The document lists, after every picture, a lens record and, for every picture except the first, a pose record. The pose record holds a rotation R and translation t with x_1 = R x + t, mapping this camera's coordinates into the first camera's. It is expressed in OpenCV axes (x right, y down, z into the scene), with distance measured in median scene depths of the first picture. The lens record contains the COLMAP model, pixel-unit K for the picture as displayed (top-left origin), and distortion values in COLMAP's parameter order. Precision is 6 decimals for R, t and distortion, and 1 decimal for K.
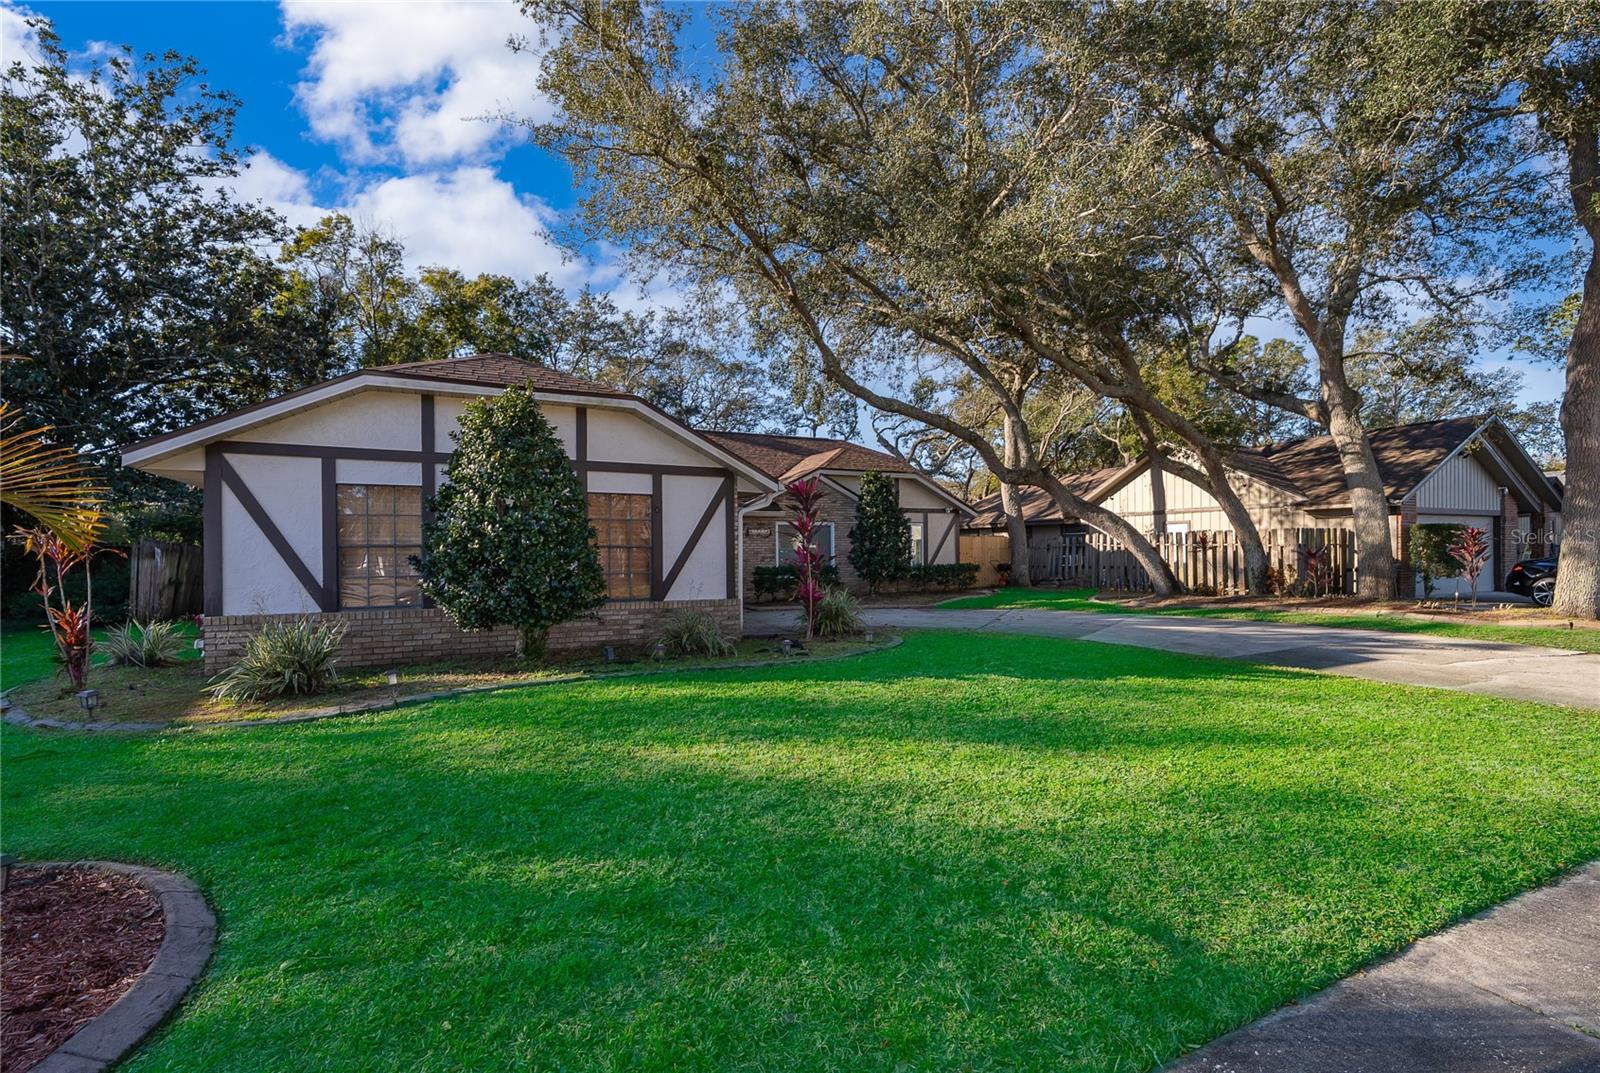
lens RADIAL K [[681.1, 0, 804.2], [0, 681.1, 551.4], [0, 0, 1]] dist [0.000566, 0.000051]
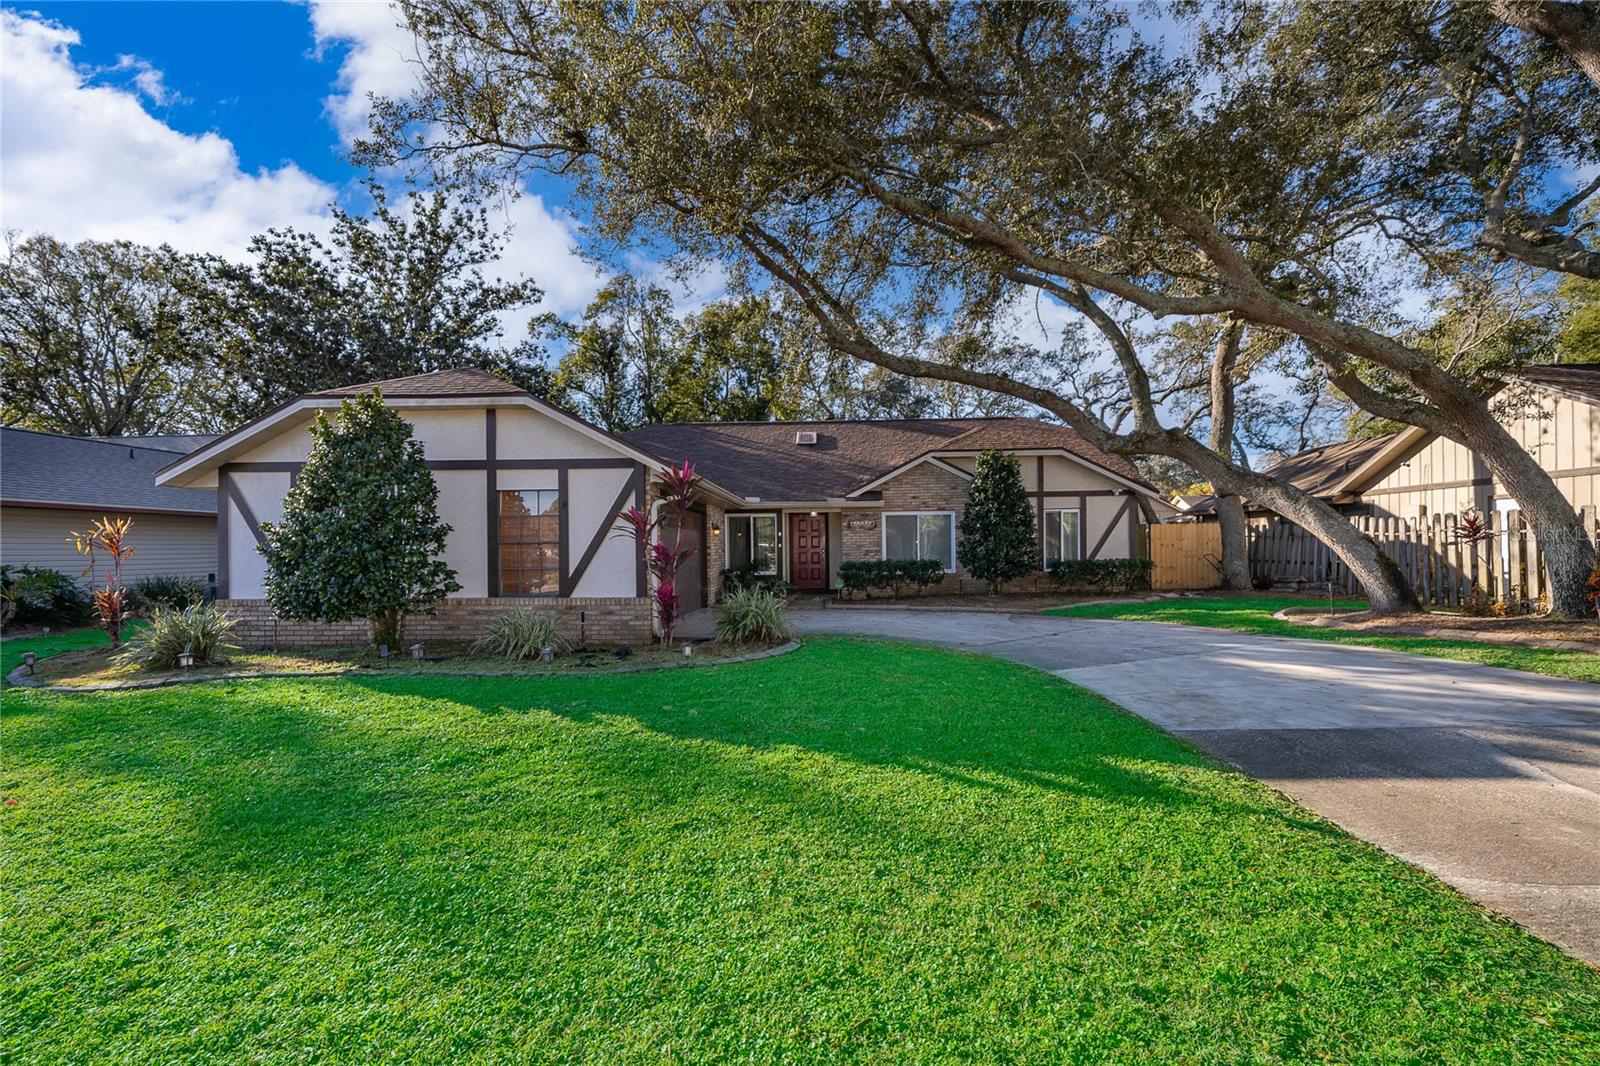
lens RADIAL K [[657.6, 0, 799.4], [0, 657.6, 535.1], [0, 0, 1]] dist [0.003830, 0.000081]
pose [[0.887009, -0.010386, -0.461636, 0.337858], [0.005025, 0.999905, -0.012841, -0.002186], [0.461725, 0.009070, 0.886977, 0.200716]]
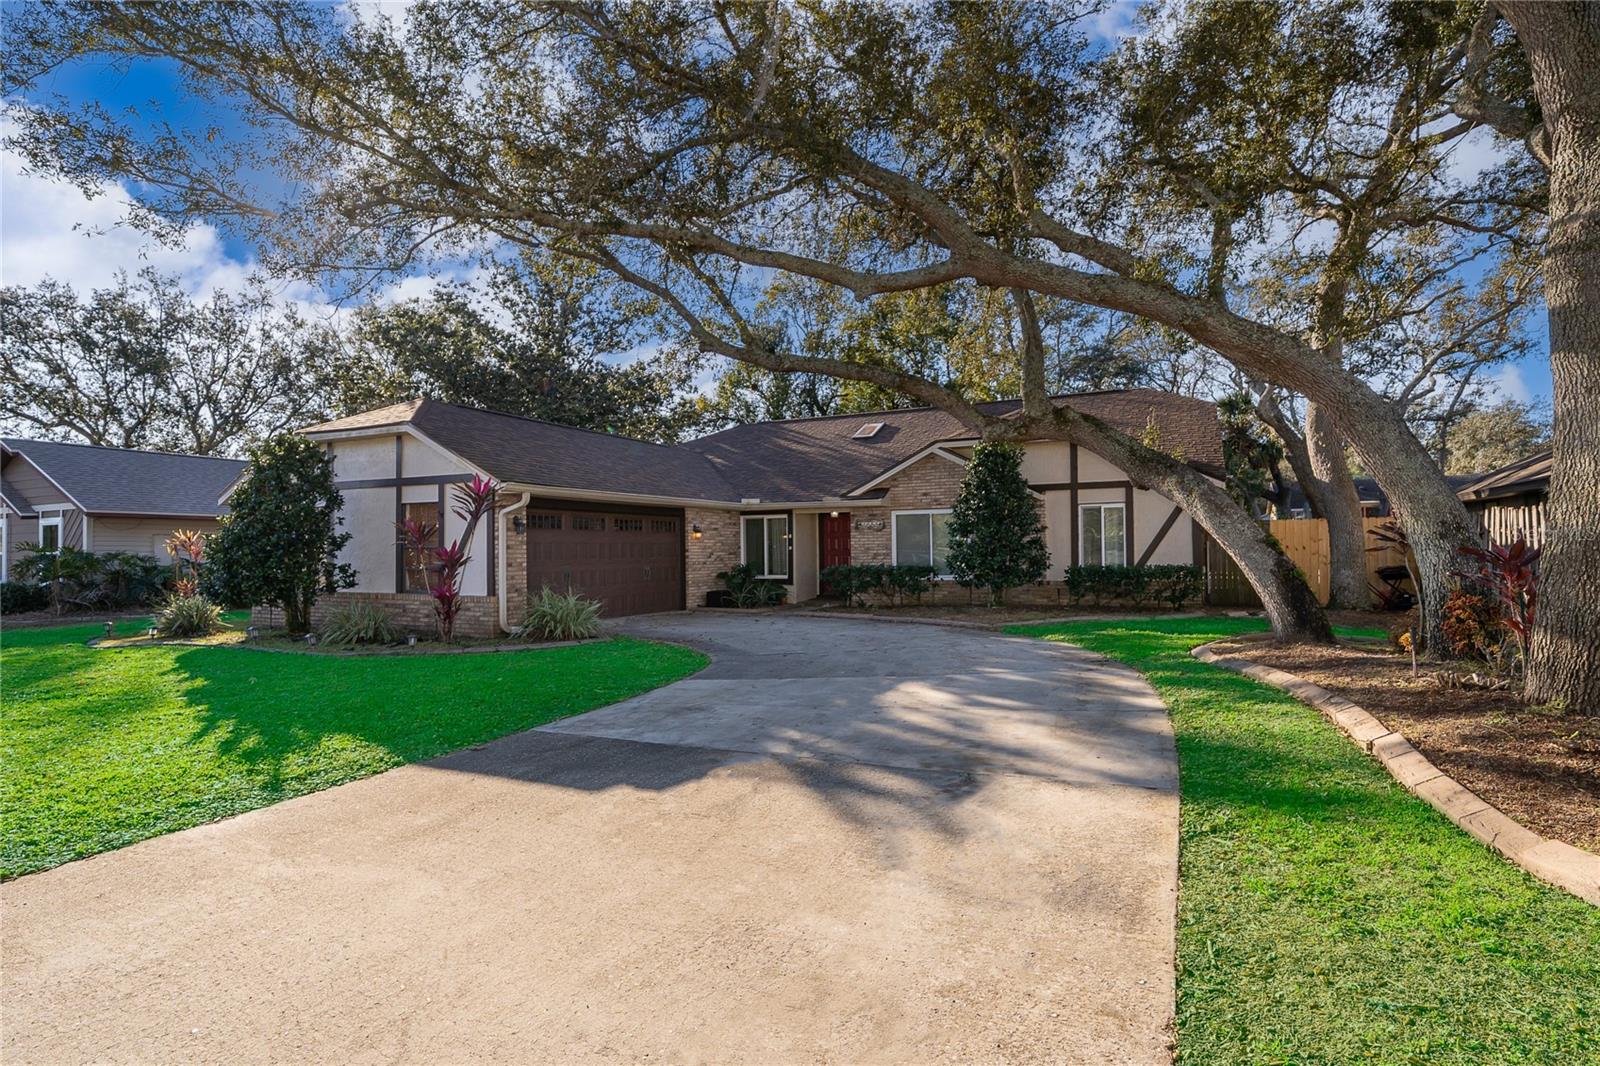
lens RADIAL K [[731.2, 0, 797.5], [0, 731.2, 526.6], [0, 0, 1]] dist [-0.003772, -0.000062]
pose [[0.655615, -0.023212, -0.754739, 0.702692], [0.006945, 0.999670, -0.024712, -0.004627], [0.755064, 0.010960, 0.655560, 0.413223]]
